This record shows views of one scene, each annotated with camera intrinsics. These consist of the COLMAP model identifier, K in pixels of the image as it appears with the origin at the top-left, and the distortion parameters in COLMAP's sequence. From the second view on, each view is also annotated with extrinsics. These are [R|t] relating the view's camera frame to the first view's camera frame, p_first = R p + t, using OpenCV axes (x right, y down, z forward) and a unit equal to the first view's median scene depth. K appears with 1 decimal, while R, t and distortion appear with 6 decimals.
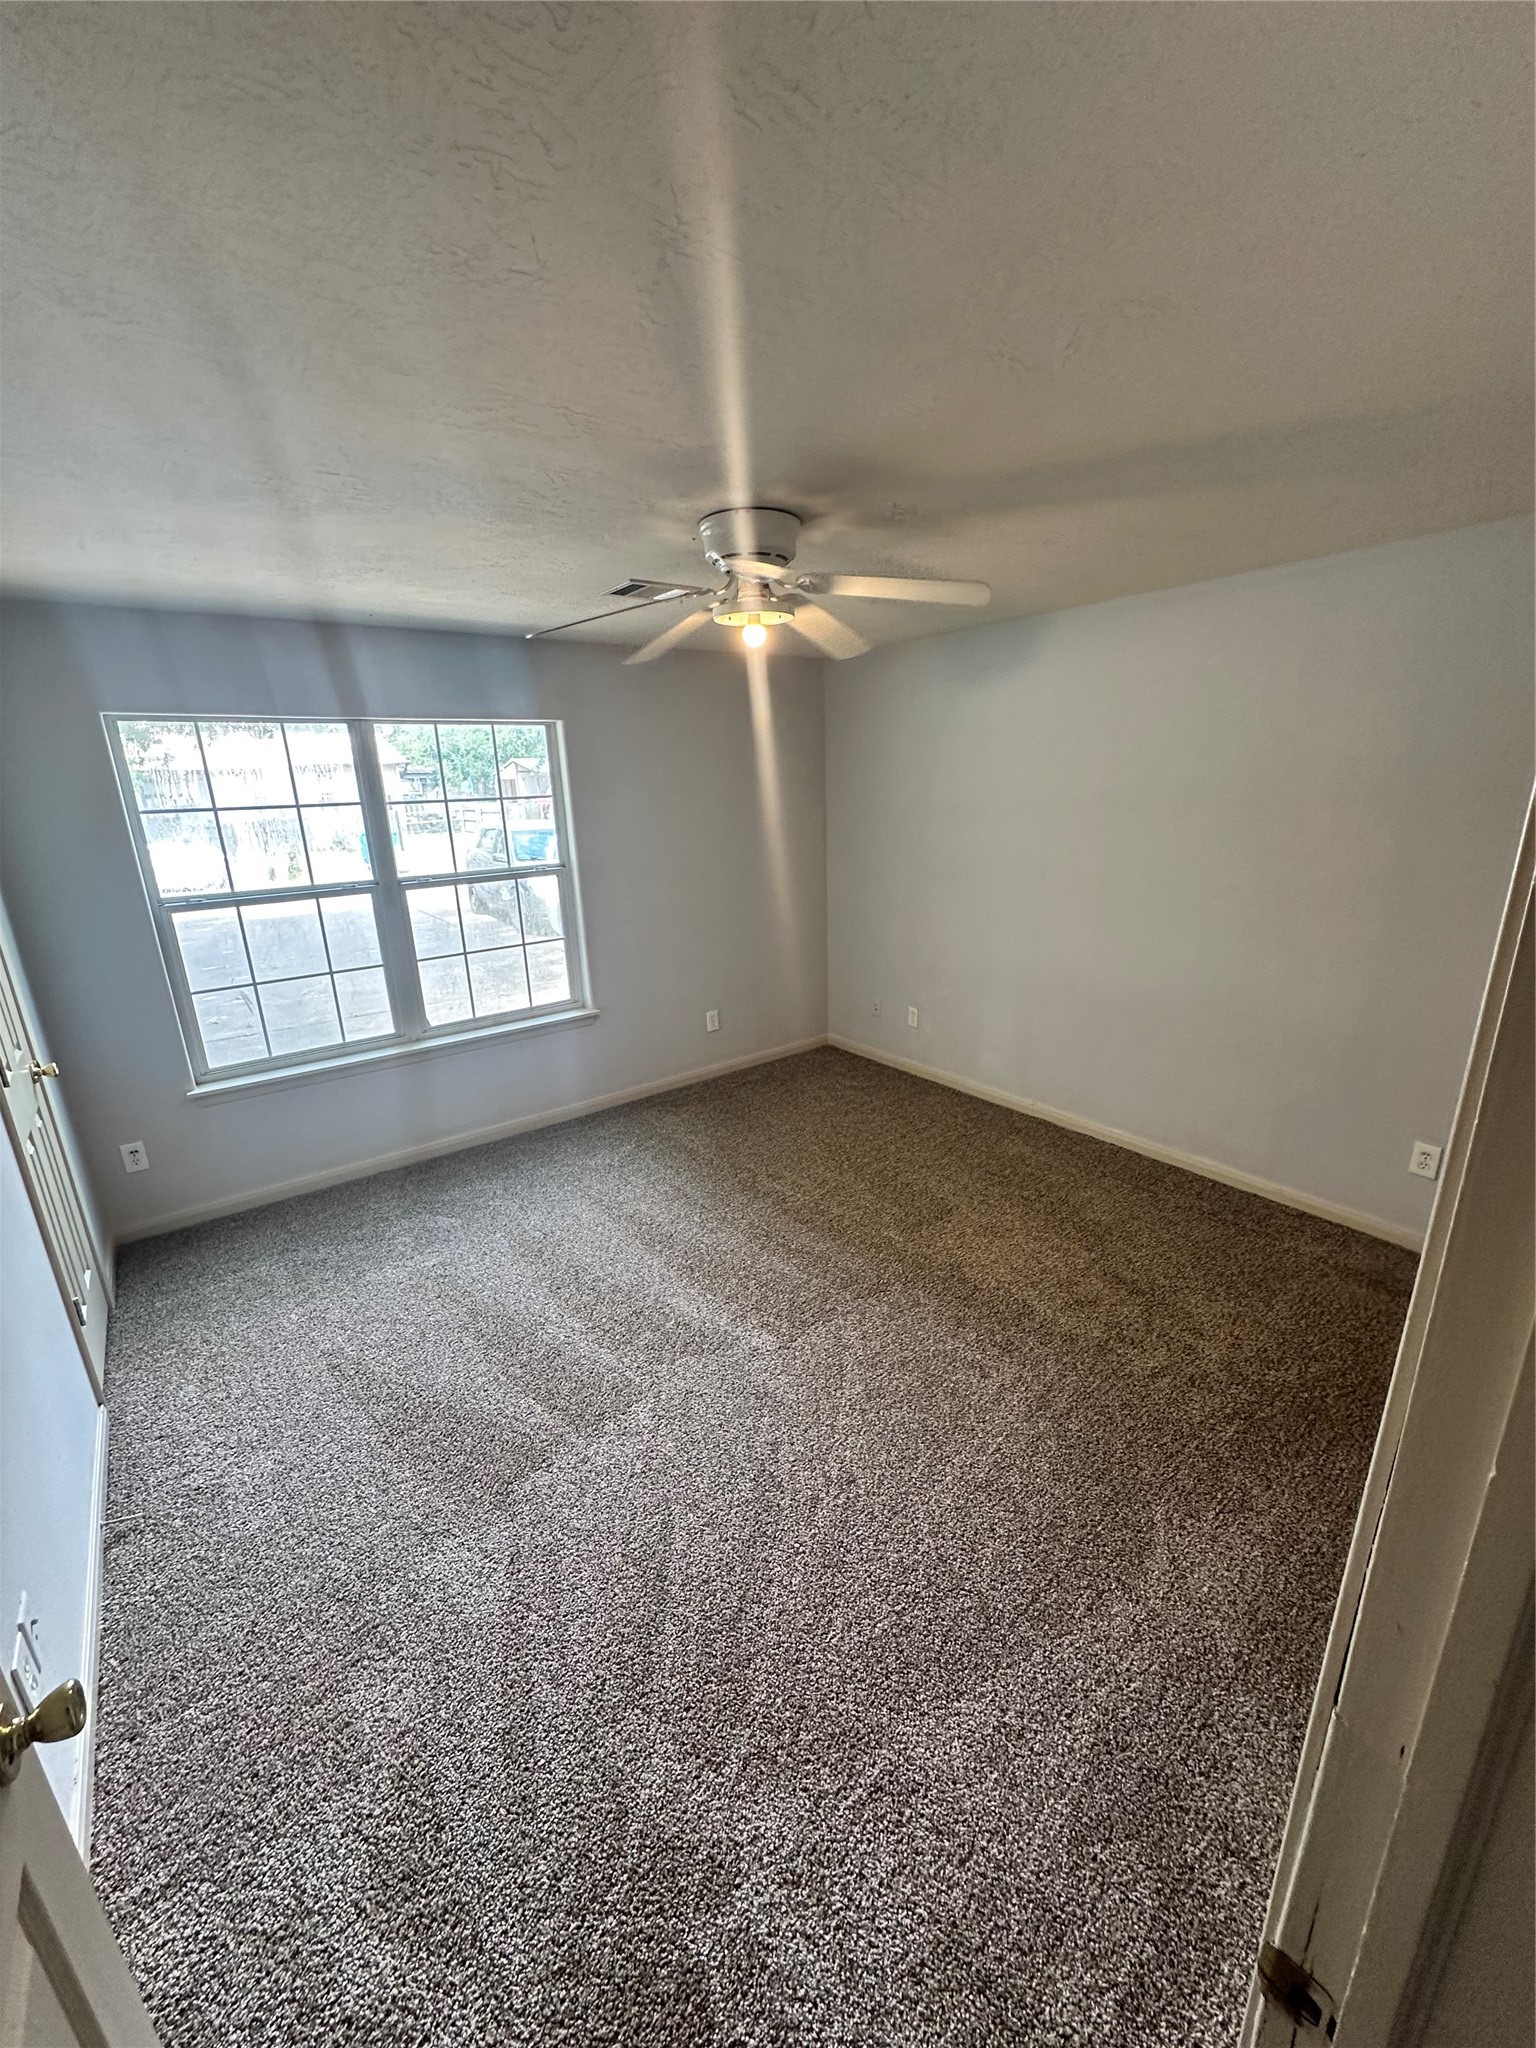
lens RADIAL K [[820.8, 0, 771.4], [0, 820.8, 1023.7], [0, 0, 1]] dist [-0.003920, -0.000452]
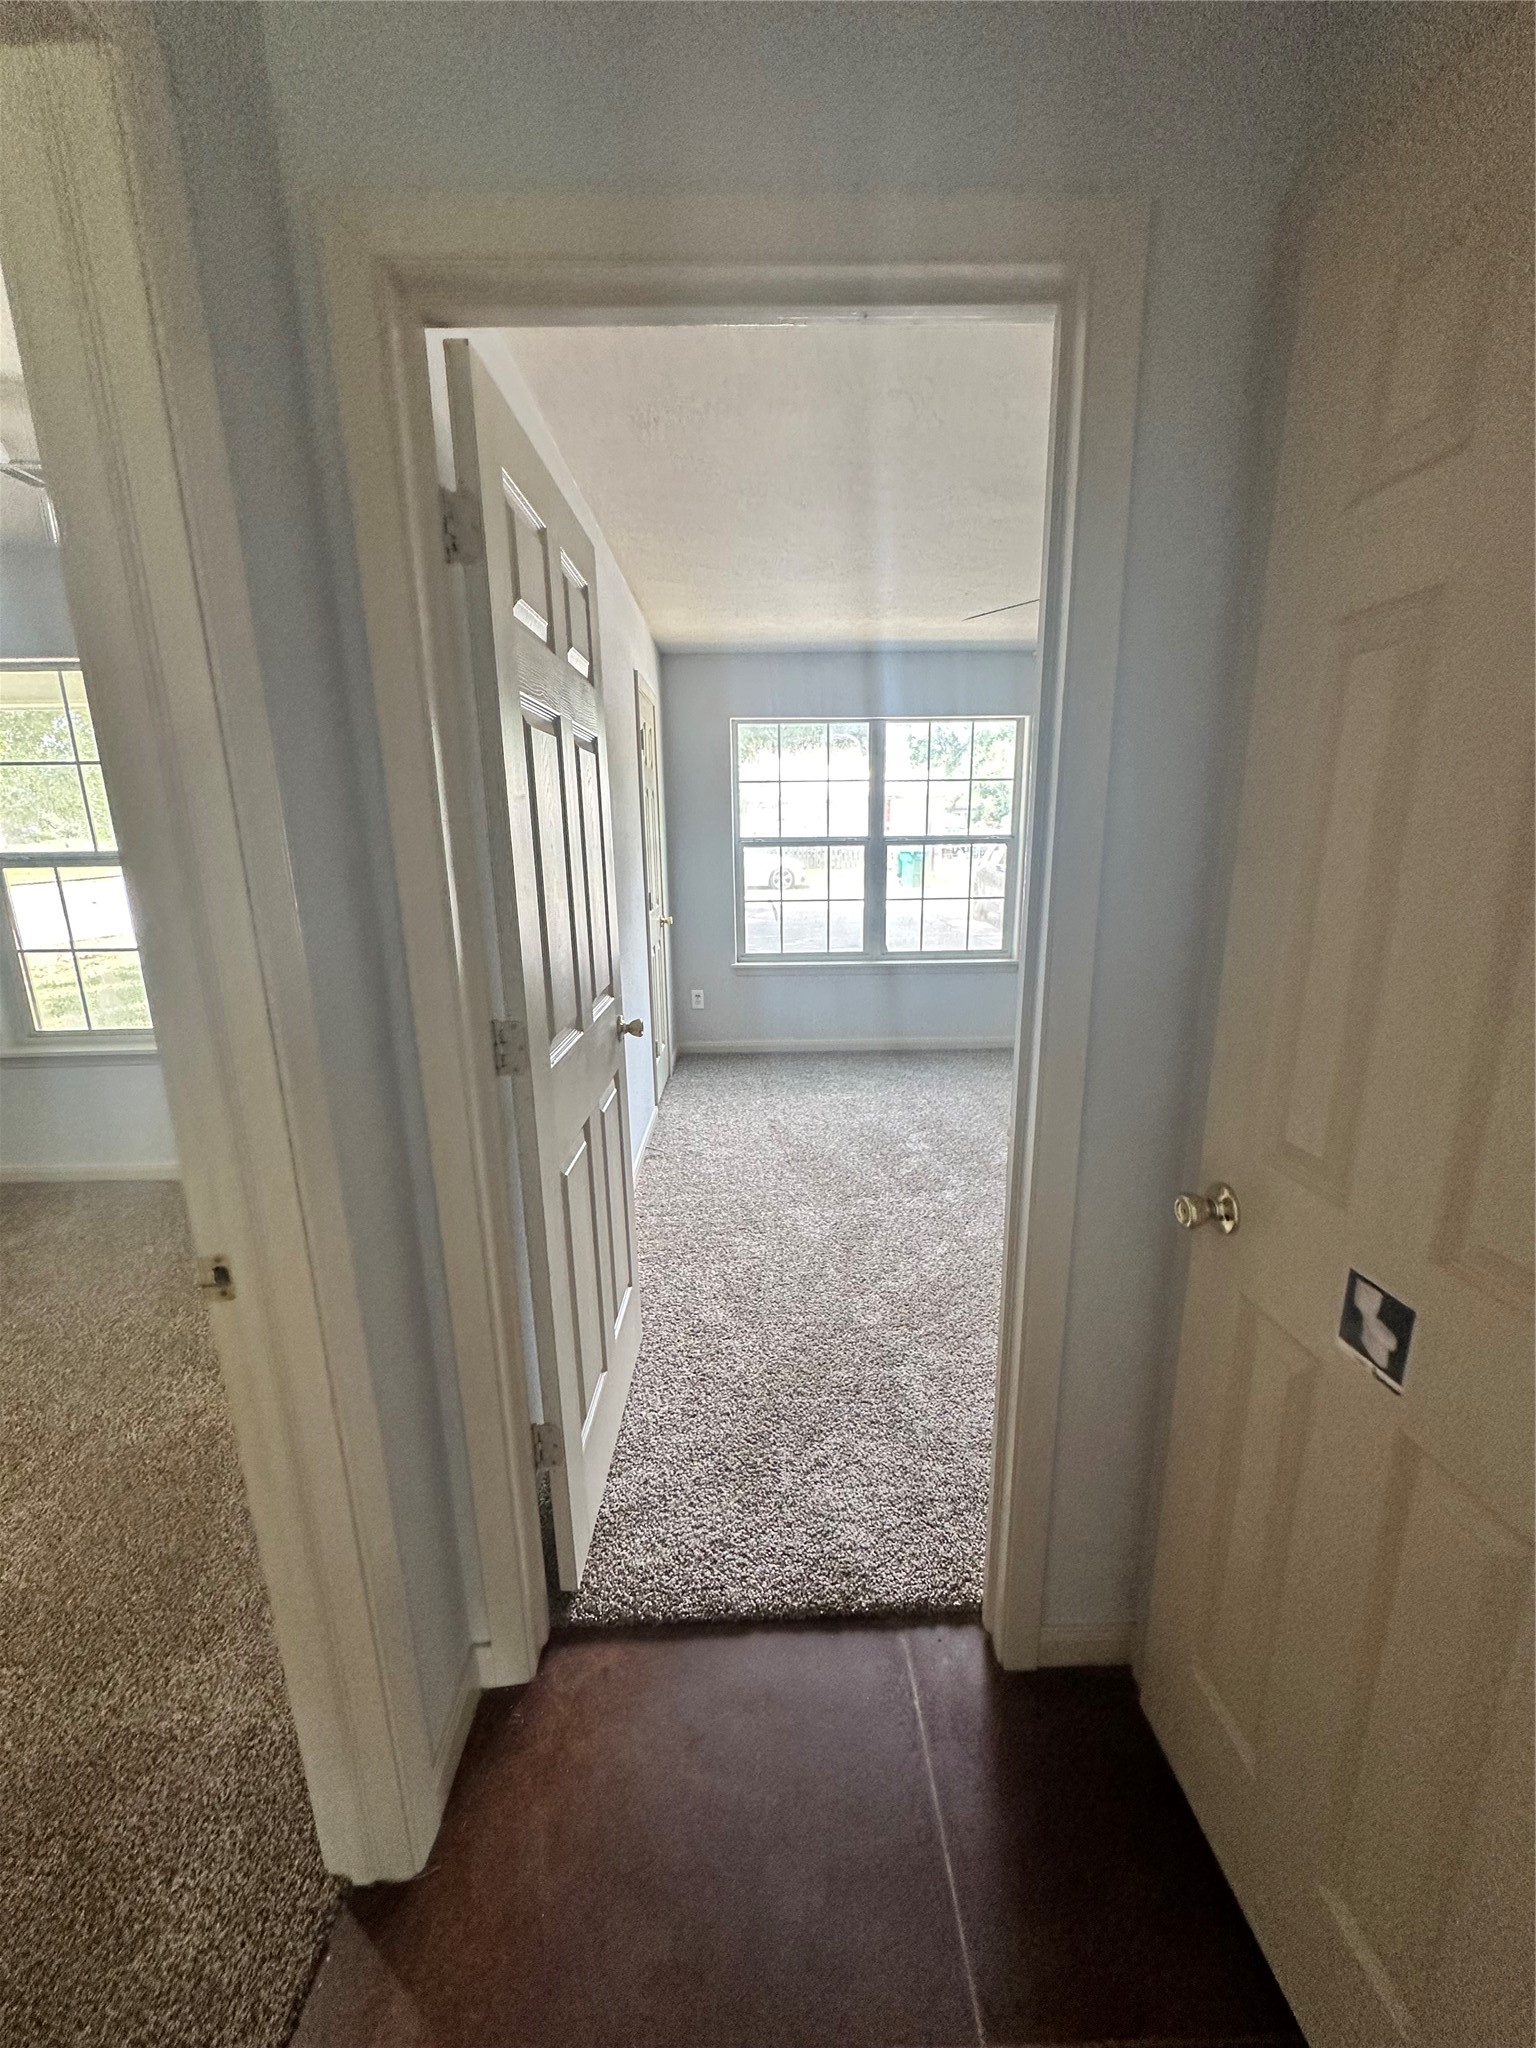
lens RADIAL K [[820.8, 0, 771.4], [0, 820.8, 1023.7], [0, 0, 1]] dist [-0.003920, -0.000452]
pose [[0.814998, 0.161117, -0.556614, 0.222800], [-0.179747, 0.983478, 0.021490, 0.149325], [0.550880, 0.082536, 0.830493, -0.227589]]
